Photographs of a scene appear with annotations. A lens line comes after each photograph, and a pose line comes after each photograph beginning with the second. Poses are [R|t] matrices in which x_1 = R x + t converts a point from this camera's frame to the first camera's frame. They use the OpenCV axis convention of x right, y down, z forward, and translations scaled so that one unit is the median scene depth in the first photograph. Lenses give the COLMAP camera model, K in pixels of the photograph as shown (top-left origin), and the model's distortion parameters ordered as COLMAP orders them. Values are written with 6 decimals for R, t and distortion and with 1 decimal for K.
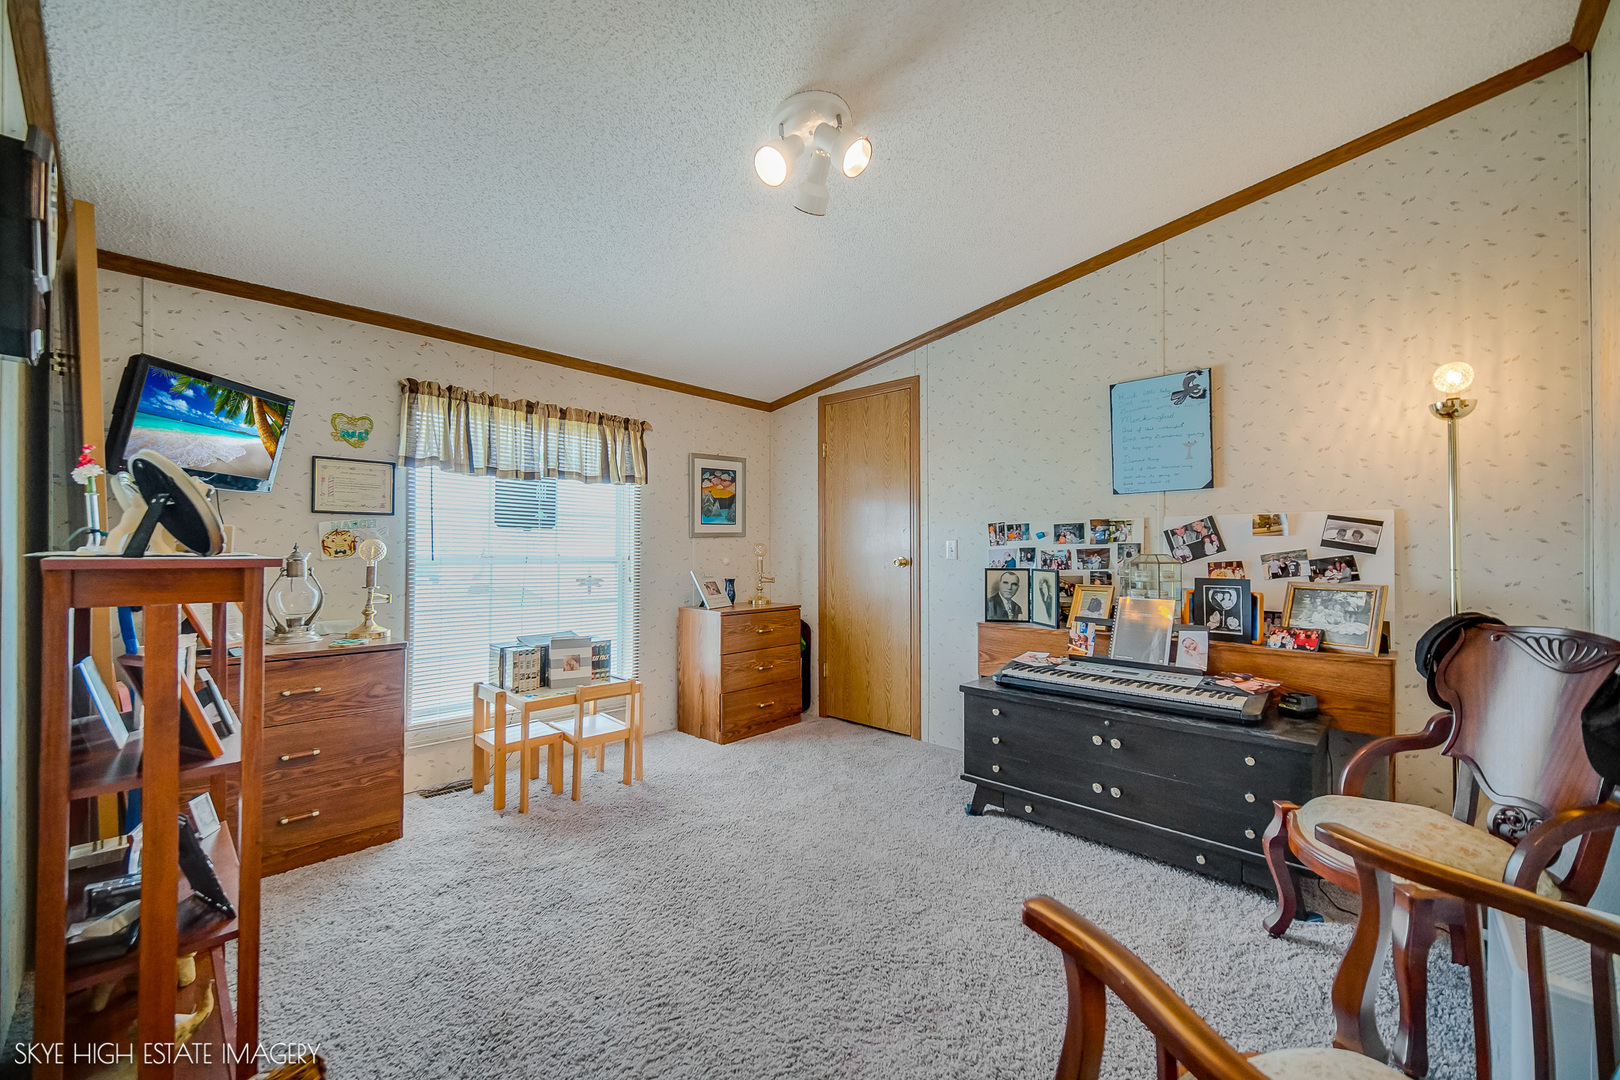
lens RADIAL K [[643.1, 0, 810.0], [0, 643.1, 540.0], [0, 0, 1]] dist [0.000203, 0.000314]
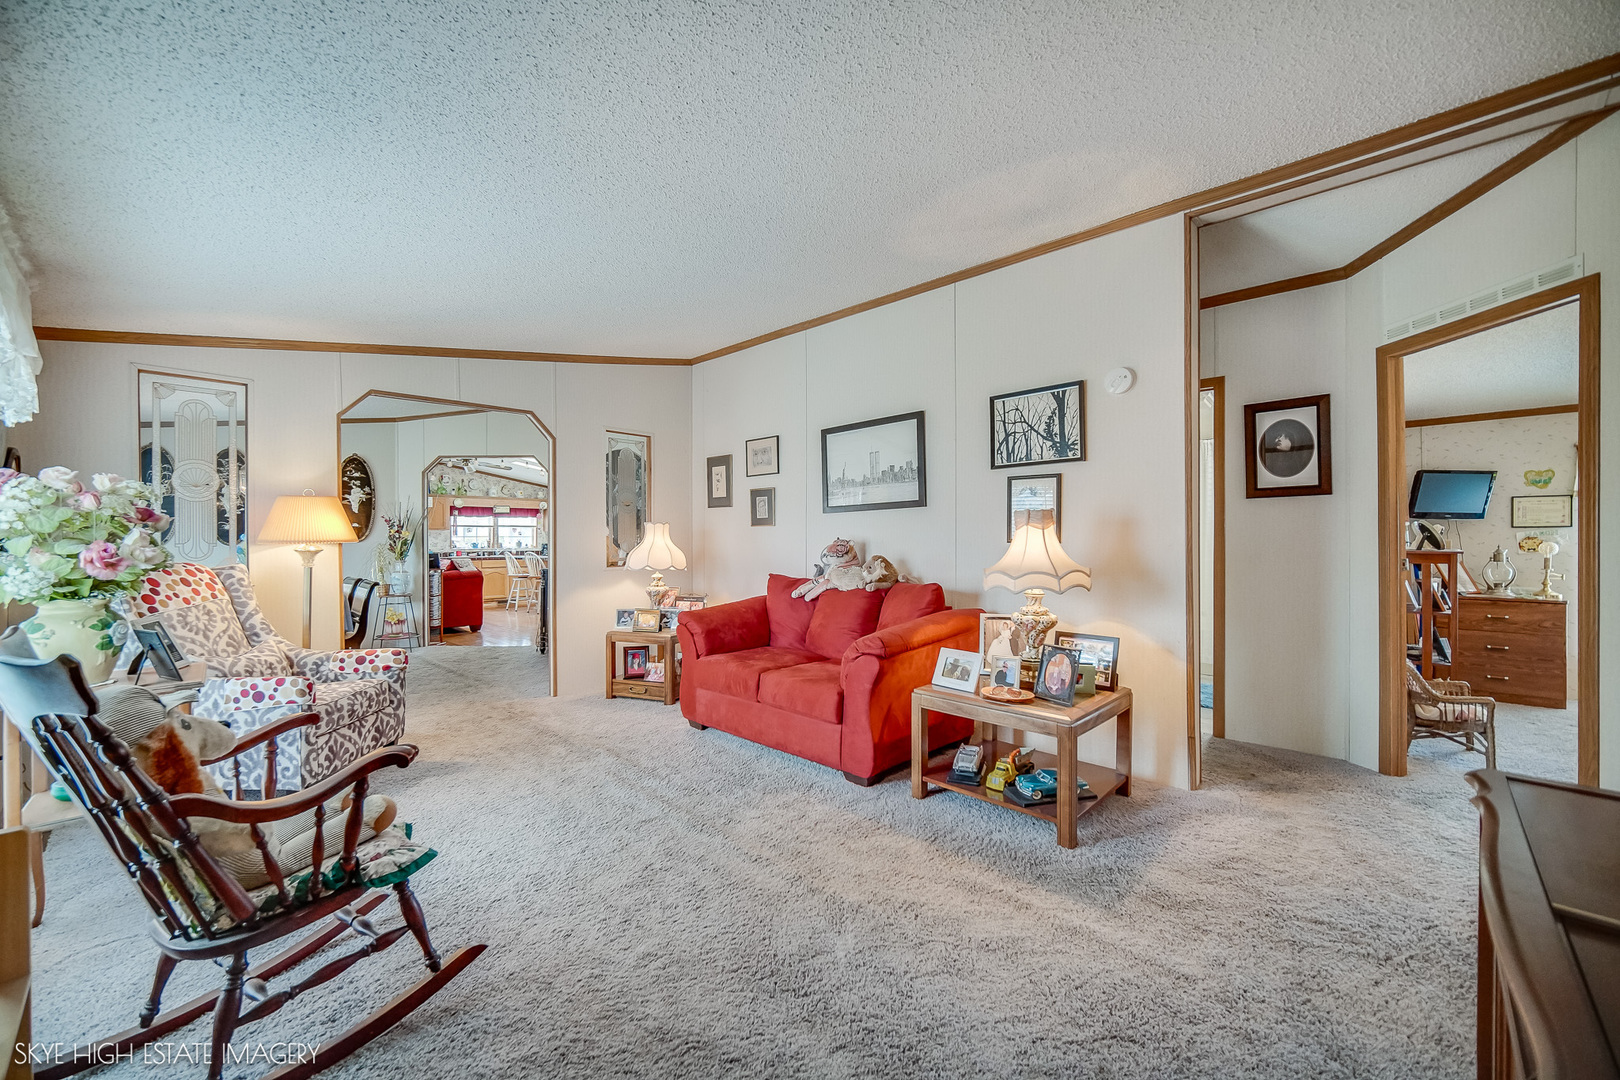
lens RADIAL K [[643.1, 0, 810.0], [0, 643.1, 540.0], [0, 0, 1]] dist [0.000203, 0.000314]
pose [[-0.001552, -0.002491, -0.999996, 1.264015], [0.010273, 0.999944, -0.002507, -0.027745], [0.999946, -0.010277, -0.001526, -1.187102]]
